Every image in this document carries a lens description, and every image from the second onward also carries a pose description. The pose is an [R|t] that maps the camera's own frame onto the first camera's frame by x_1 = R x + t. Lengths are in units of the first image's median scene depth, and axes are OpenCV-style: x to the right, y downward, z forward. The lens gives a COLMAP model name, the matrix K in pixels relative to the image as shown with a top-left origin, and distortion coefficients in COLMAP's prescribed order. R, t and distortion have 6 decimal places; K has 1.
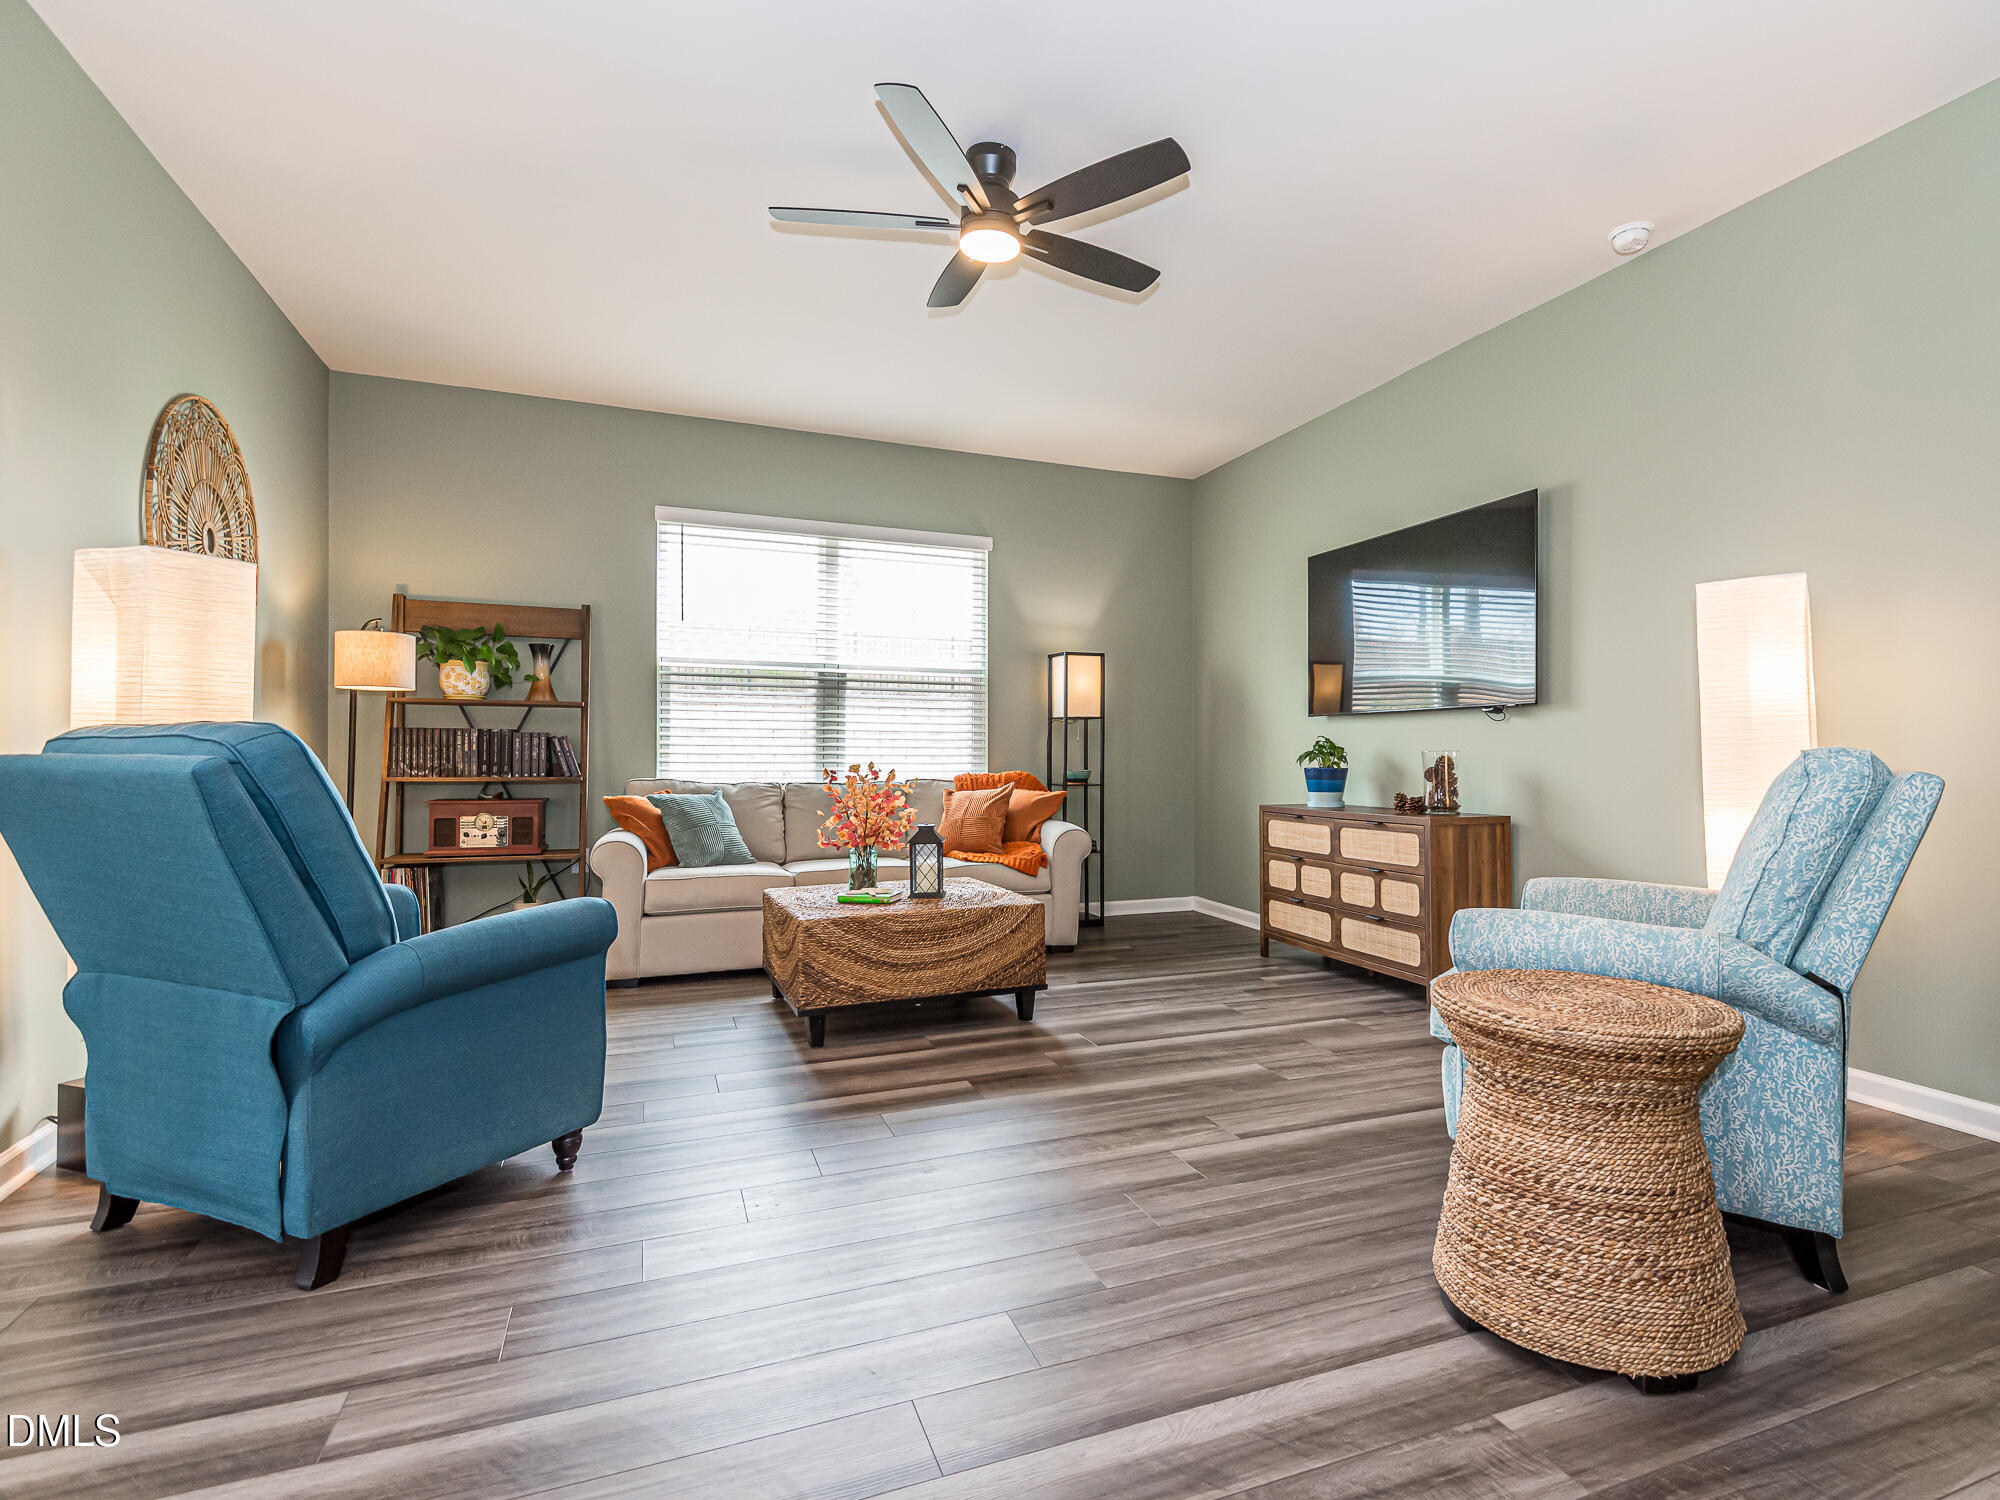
lens RADIAL K [[1025.9, 0, 1026.7], [0, 1025.9, 750.1], [0, 0, 1]] dist [0.038894, -0.000621]
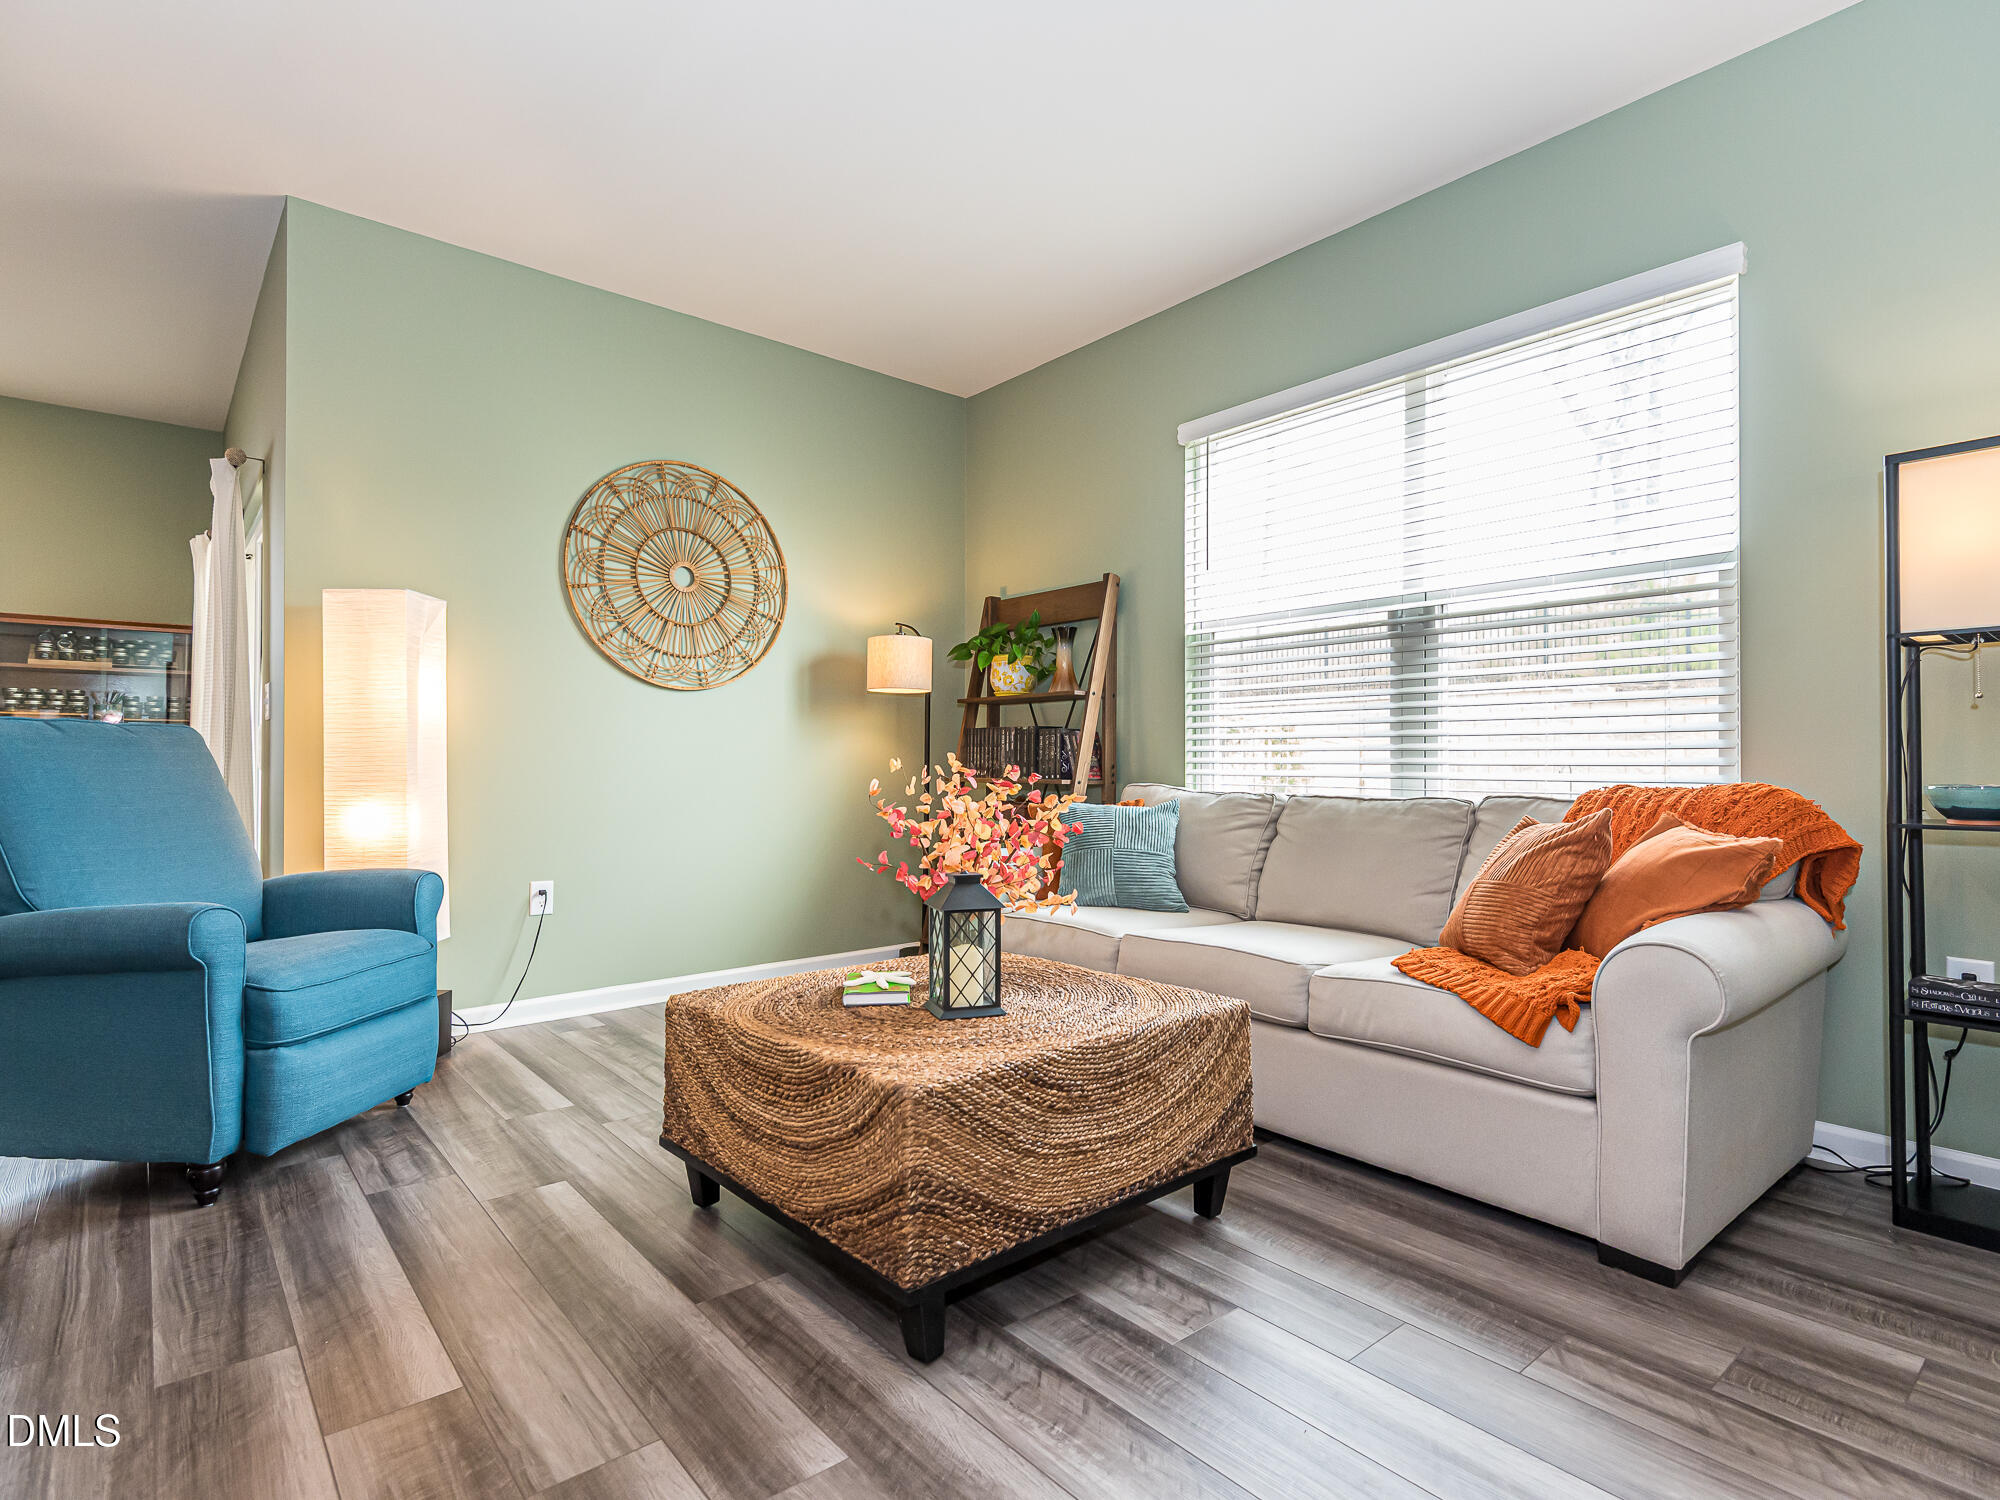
lens RADIAL K [[1012.5, 0, 1000.0], [0, 1012.5, 750.0], [0, 0, 1]] dist [0.031436, -0.024160]
pose [[0.335385, -0.018668, -0.941896, 0.323478], [0.005133, 0.999825, -0.017989, 0.016469], [0.942067, 0.001198, 0.335423, 0.700439]]
